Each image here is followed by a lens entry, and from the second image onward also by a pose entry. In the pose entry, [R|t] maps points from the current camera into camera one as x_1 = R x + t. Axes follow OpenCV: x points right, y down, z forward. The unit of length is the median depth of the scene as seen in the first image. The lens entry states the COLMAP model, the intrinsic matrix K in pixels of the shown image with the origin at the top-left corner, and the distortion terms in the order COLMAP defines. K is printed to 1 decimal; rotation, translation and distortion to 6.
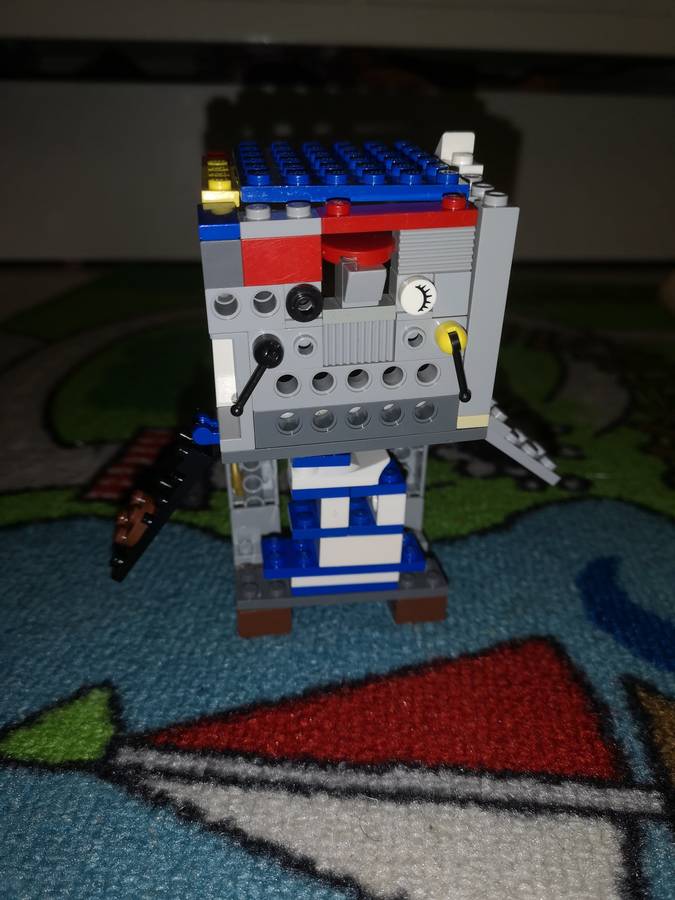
lens RADIAL K [[698.5, 0, 330.1], [0, 698.5, 442.9], [0, 0, 1]] dist [0.000458, -0.037297]
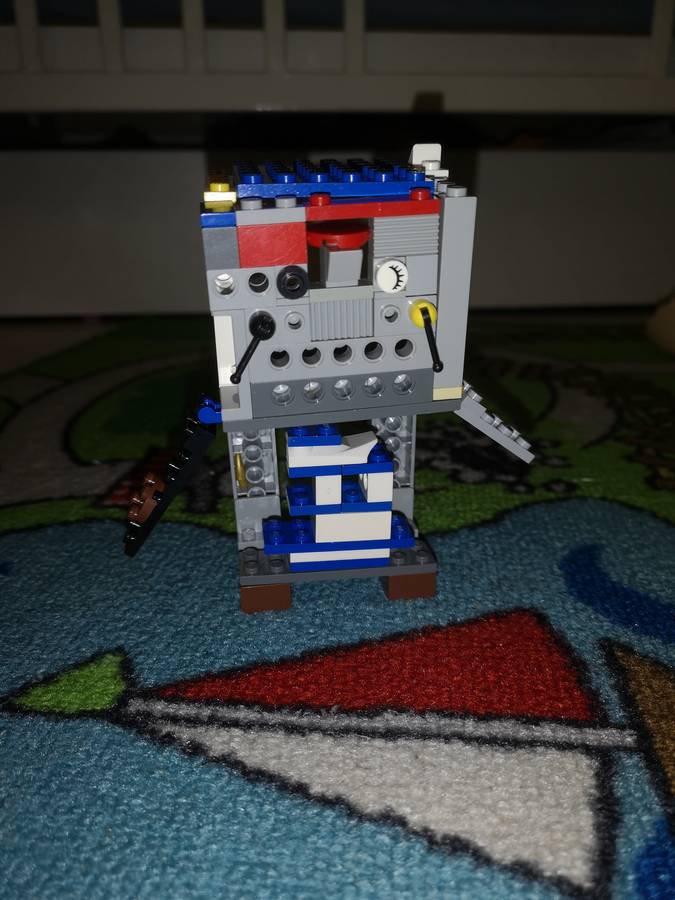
lens RADIAL K [[698.5, 0, 334.4], [0, 698.5, 456.8], [0, 0, 1]] dist [0.000458, -0.037297]
pose [[0.999735, -0.018141, -0.014147, 0.034293], [0.016902, 0.996387, -0.083230, 0.147331], [0.015605, 0.082969, 0.996430, -0.098592]]
